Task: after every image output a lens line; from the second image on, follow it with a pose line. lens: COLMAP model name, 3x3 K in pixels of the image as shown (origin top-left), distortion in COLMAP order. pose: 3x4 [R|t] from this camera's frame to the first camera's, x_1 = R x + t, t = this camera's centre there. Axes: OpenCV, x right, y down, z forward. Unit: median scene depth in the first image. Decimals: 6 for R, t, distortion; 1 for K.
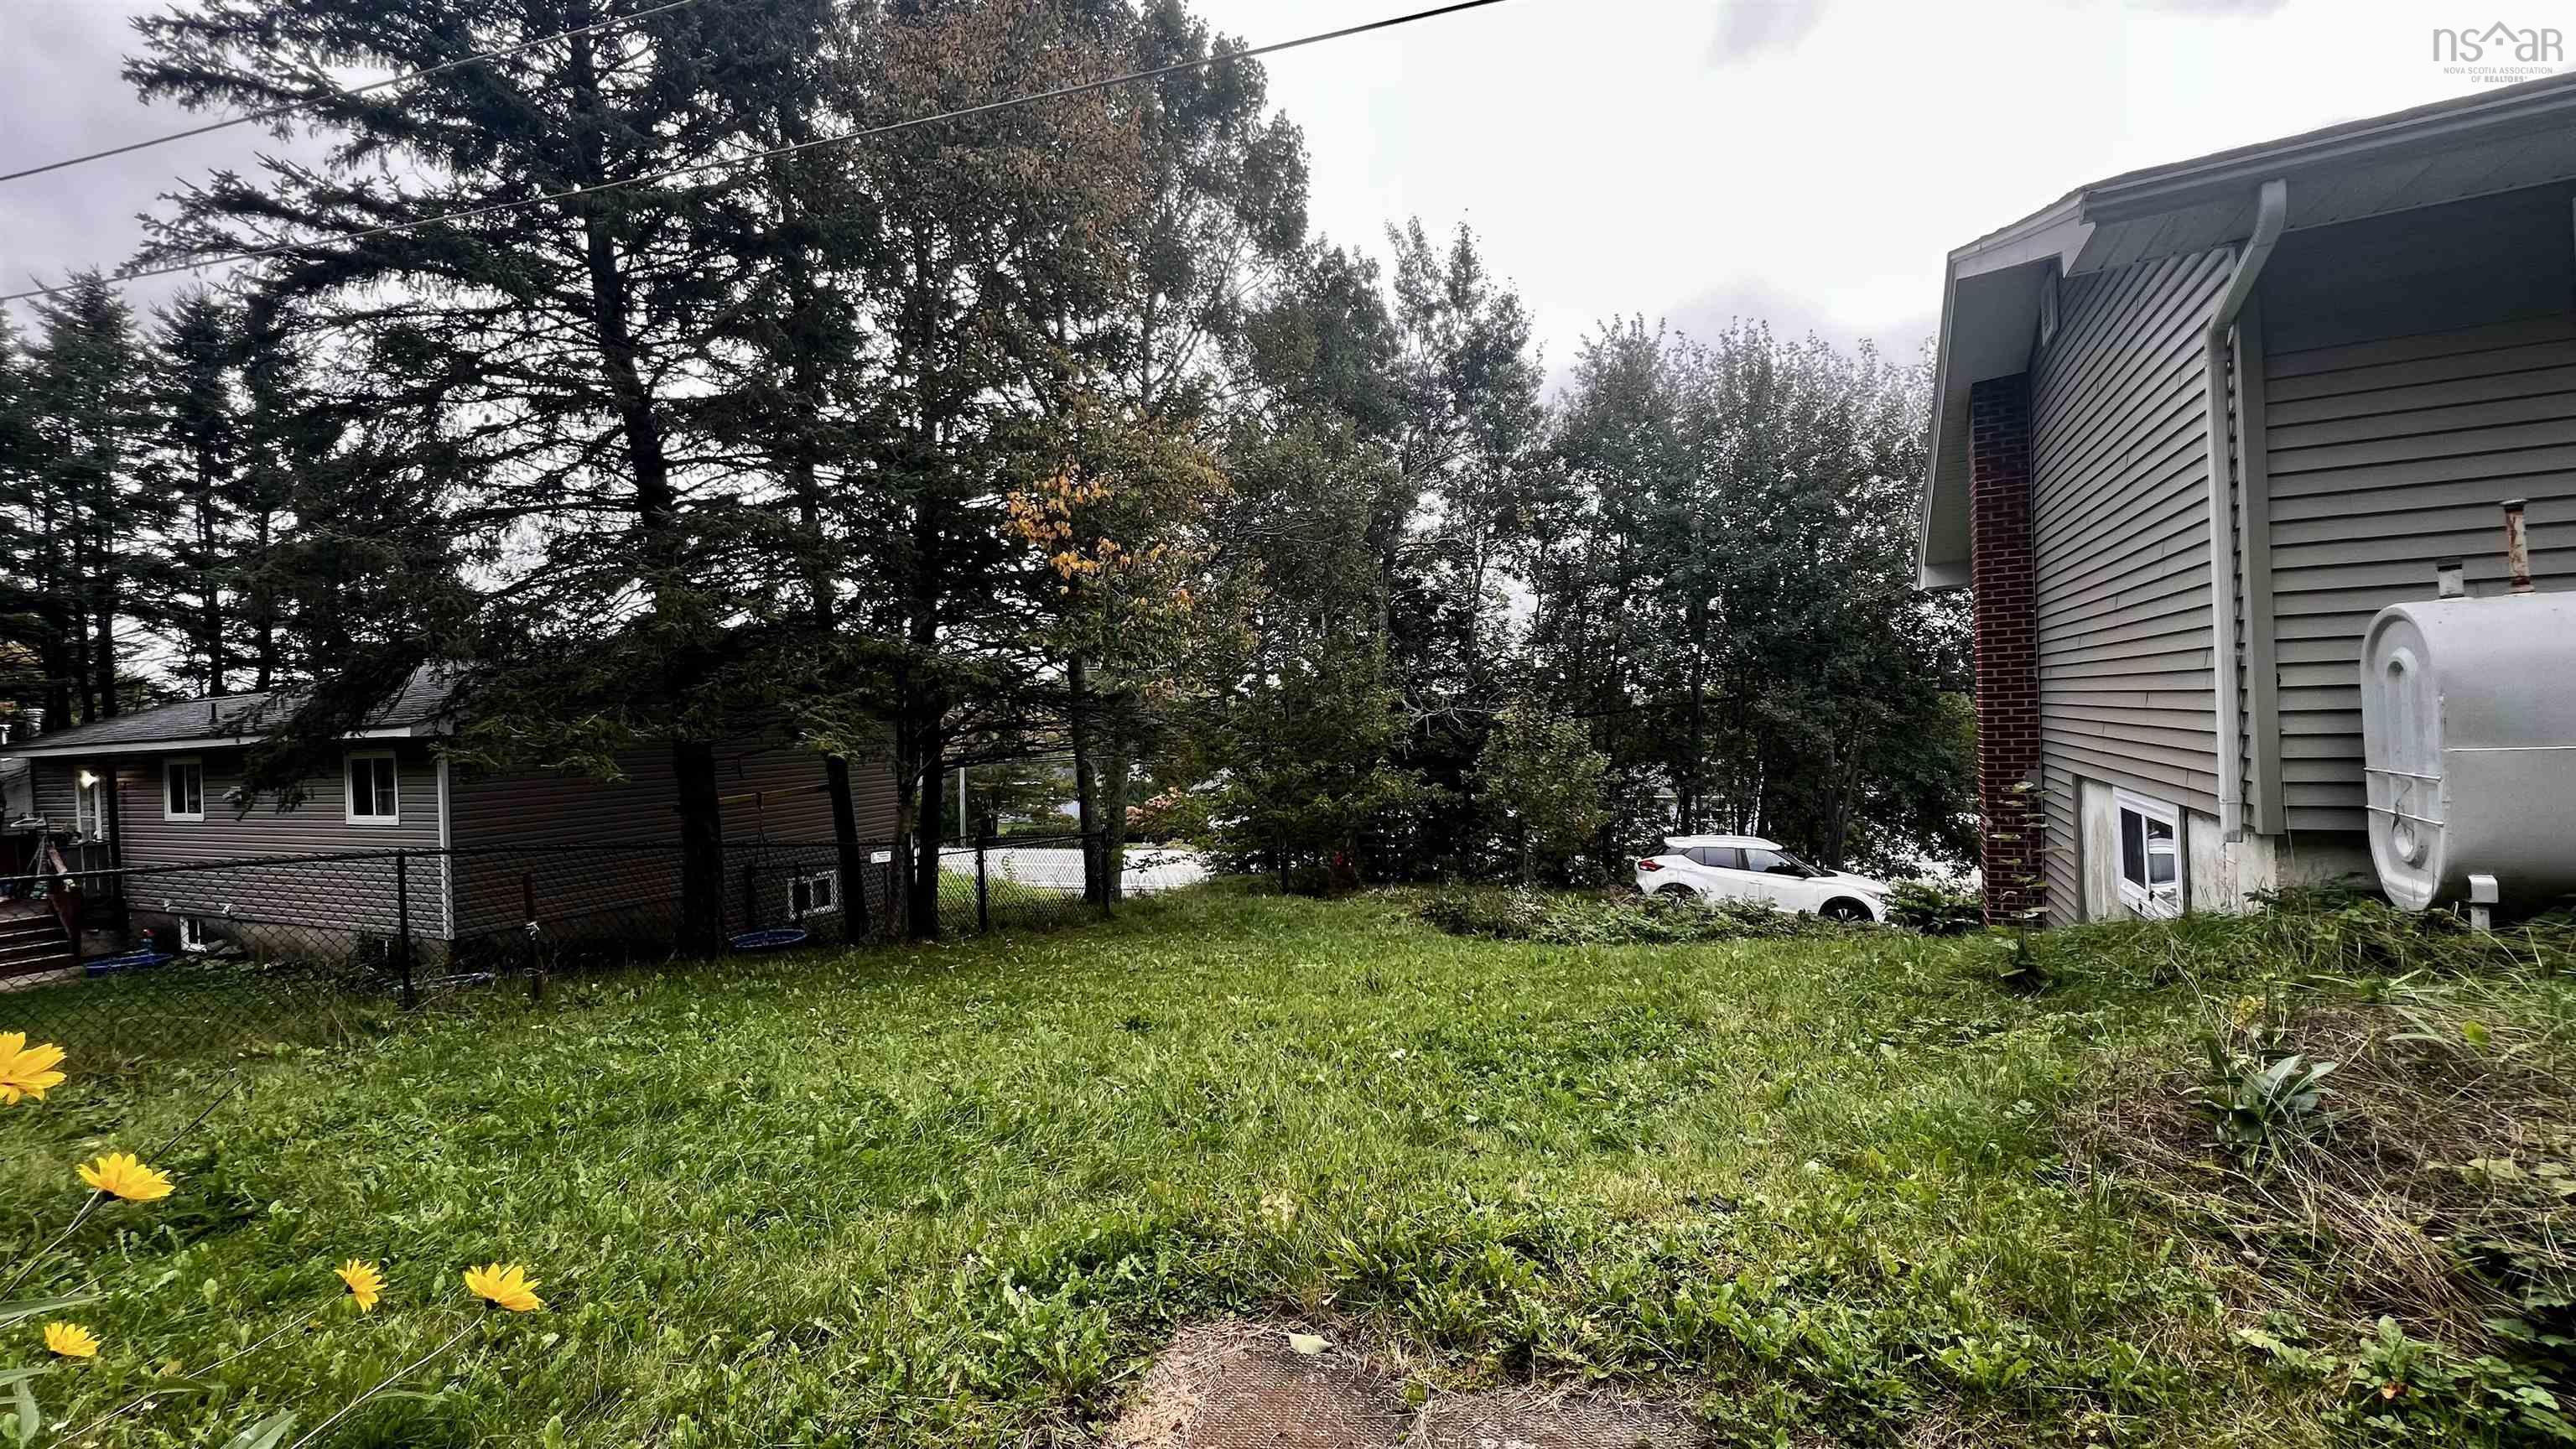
lens RADIAL K [[1023.1, 0, 1284.8], [0, 1023.1, 714.0], [0, 0, 1]] dist [-0.000135, 0.000001]
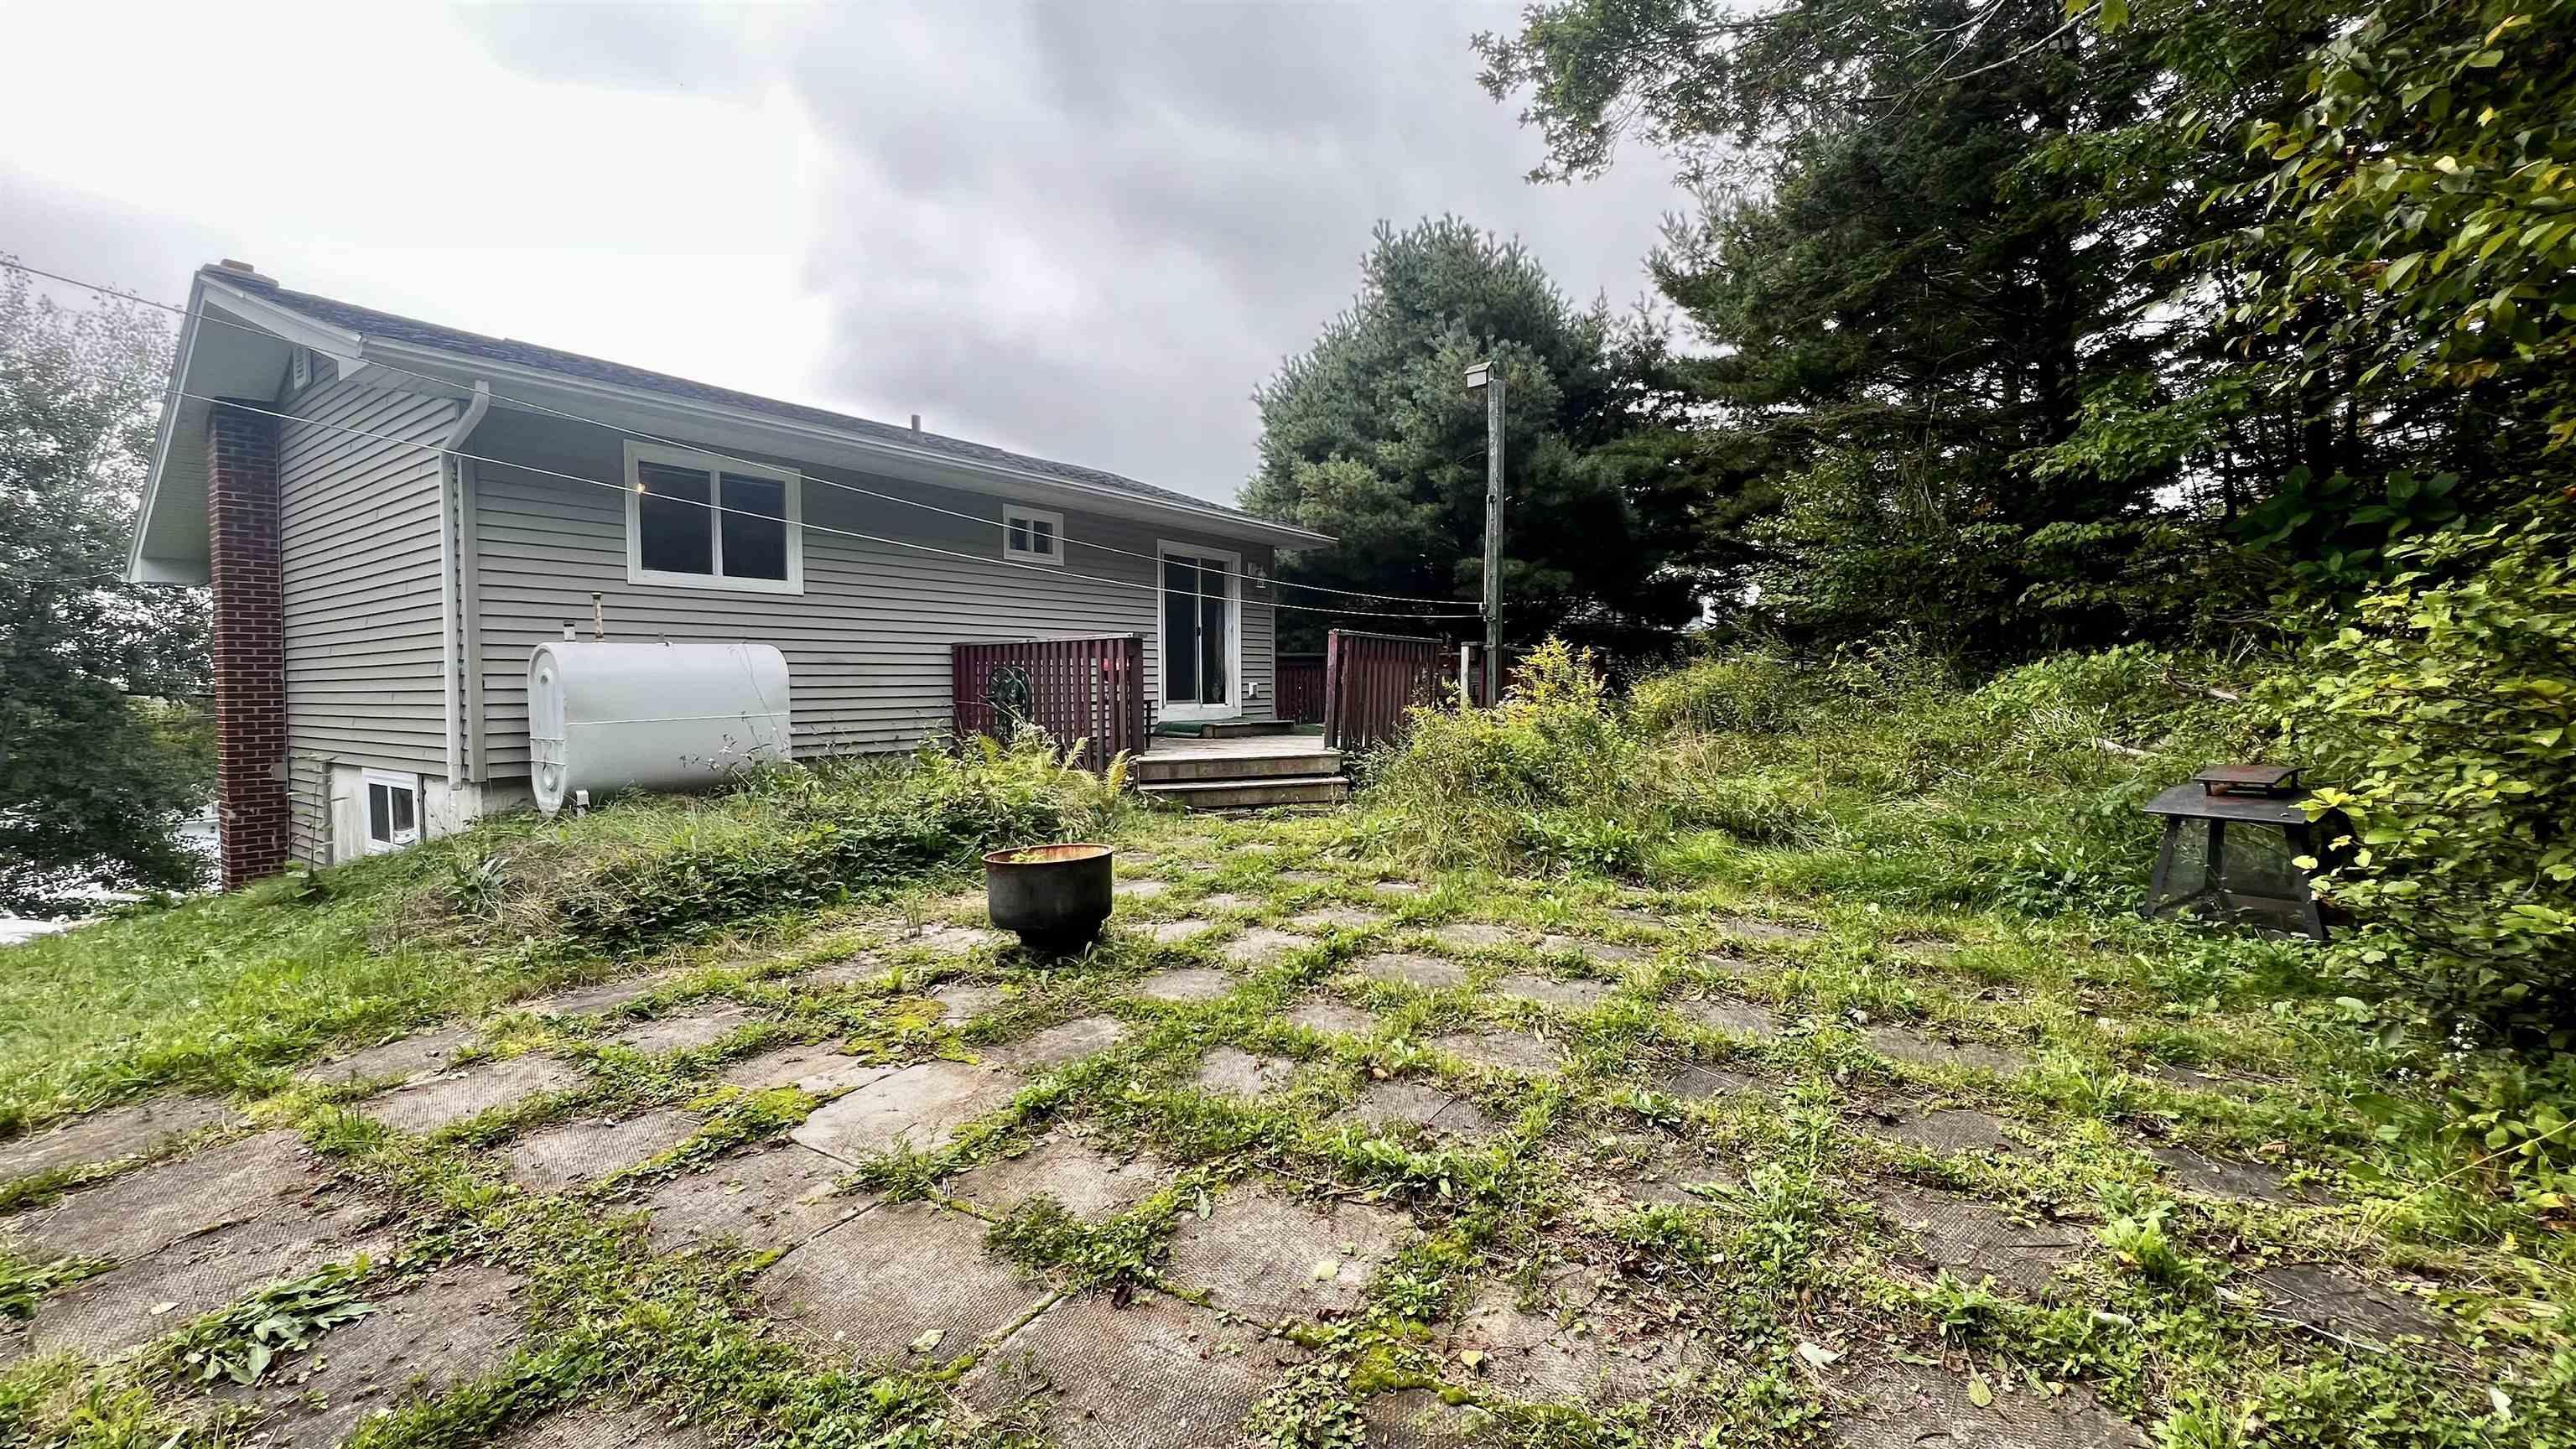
lens RADIAL K [[1023.1, 0, 1289.6], [0, 1023.1, 717.0], [0, 0, 1]] dist [-0.000135, 0.000001]
pose [[0.129341, 0.006950, 0.991576, -0.408669], [0.003565, 0.999966, -0.007473, 0.031098], [-0.991594, 0.004502, 0.129311, -0.413636]]
